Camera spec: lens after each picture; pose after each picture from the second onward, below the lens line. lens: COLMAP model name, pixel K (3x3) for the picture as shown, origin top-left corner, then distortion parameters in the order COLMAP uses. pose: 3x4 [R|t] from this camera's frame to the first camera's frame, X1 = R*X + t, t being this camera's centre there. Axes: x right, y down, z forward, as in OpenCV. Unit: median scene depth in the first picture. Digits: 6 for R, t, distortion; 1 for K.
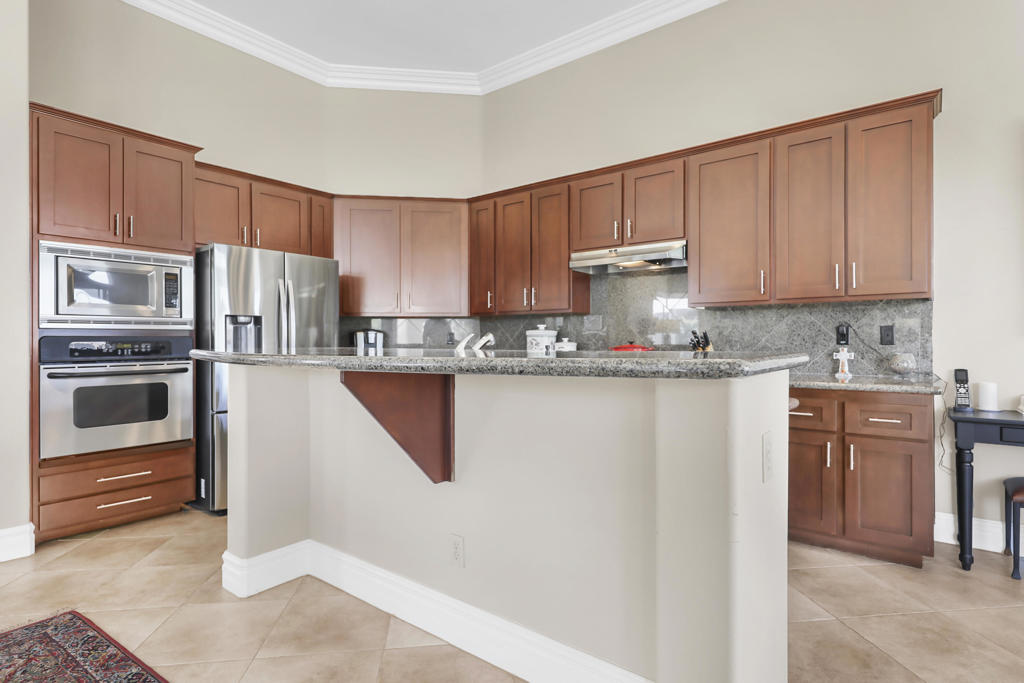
lens RADIAL K [[510.4, 0, 512.0], [0, 510.4, 341.5], [0, 0, 1]] dist [-0.010600, -0.000109]
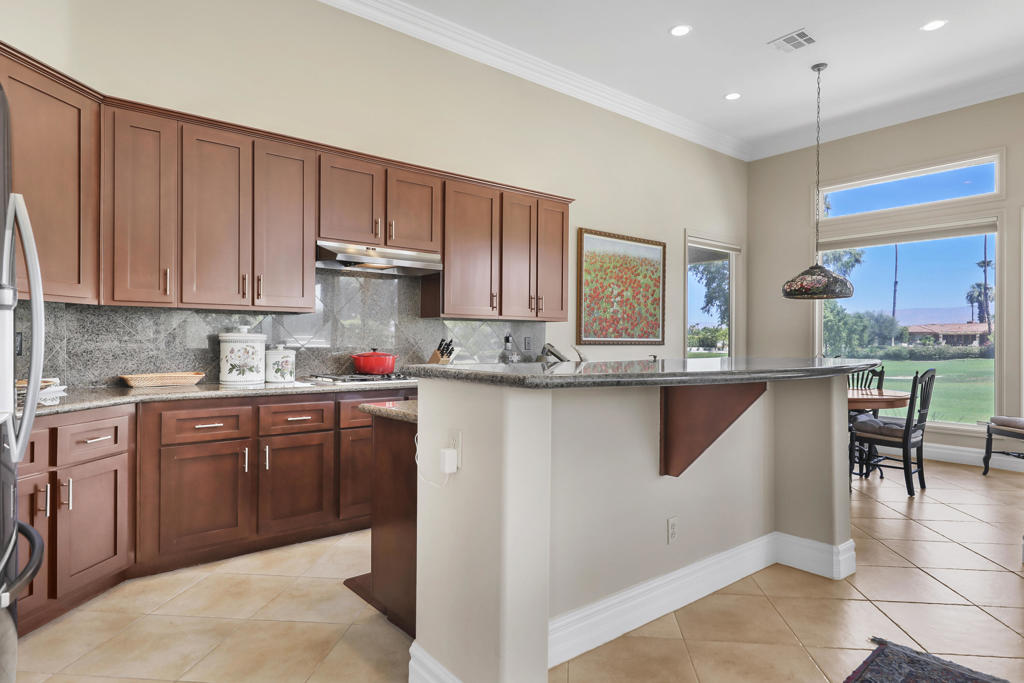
lens RADIAL K [[576.4, 0, 512.0], [0, 576.4, 341.5], [0, 0, 1]] dist [0.019861, -0.001718]
pose [[0.239192, 0.002800, 0.970968, -0.879162], [-0.004651, 0.999988, -0.001738, -0.015256], [-0.970961, -0.004100, 0.239202, 0.604324]]
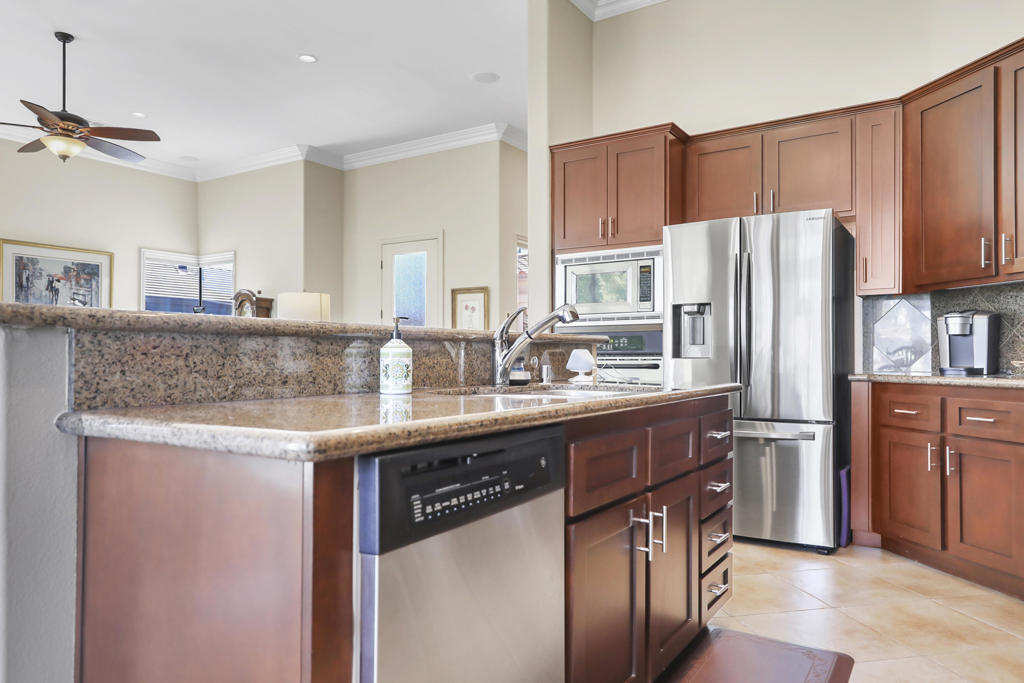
lens RADIAL K [[703.3, 0, 512.0], [0, 703.3, 341.5], [0, 0, 1]] dist [0.003874, 0.004245]
pose [[0.090818, -0.015693, -0.995744, 0.656517], [0.002794, 0.999876, -0.015503, 0.030579], [0.995864, -0.001374, 0.090850, 0.643082]]
